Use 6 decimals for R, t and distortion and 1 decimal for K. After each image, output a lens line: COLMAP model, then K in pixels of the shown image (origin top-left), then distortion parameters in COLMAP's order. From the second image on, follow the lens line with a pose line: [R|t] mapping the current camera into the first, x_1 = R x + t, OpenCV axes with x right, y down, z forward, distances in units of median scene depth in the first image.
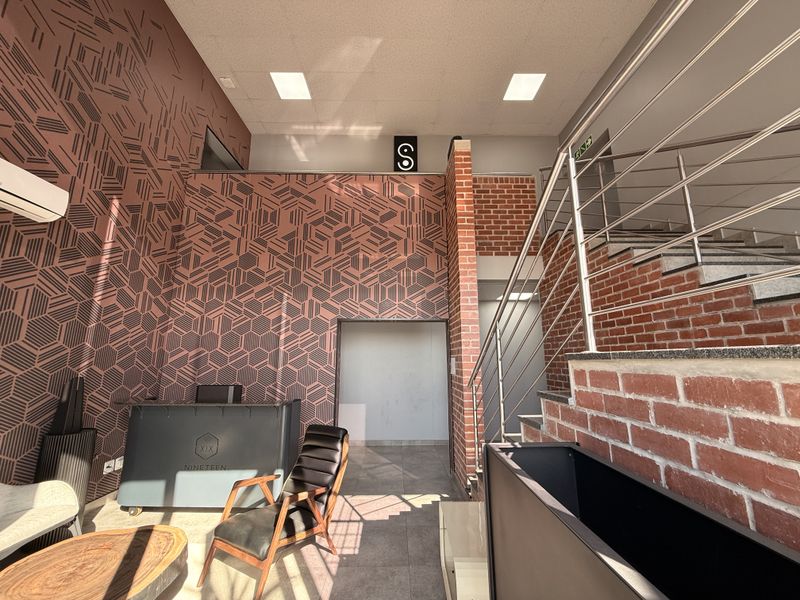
lens RADIAL K [[318.9, 0, 398.8], [0, 318.9, 299.8], [0, 0, 1]] dist [0.002184, -0.000266]
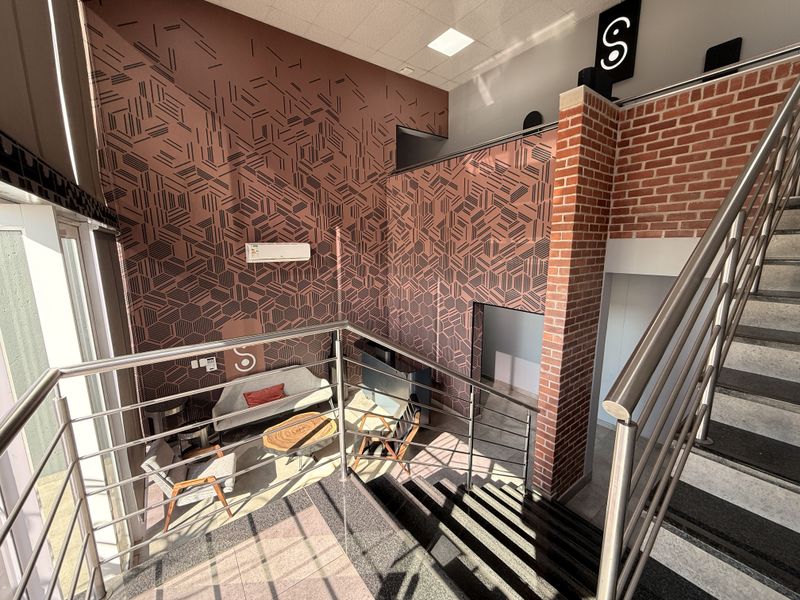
lens RADIAL K [[318.9, 0, 398.5], [0, 318.9, 300.4], [0, 0, 1]] dist [0.002184, -0.000266]
pose [[0.585234, 0.138274, -0.798988, 0.532275], [0.156847, 0.947439, 0.278850, -0.289504], [0.795550, -0.288512, 0.532786, 0.191127]]
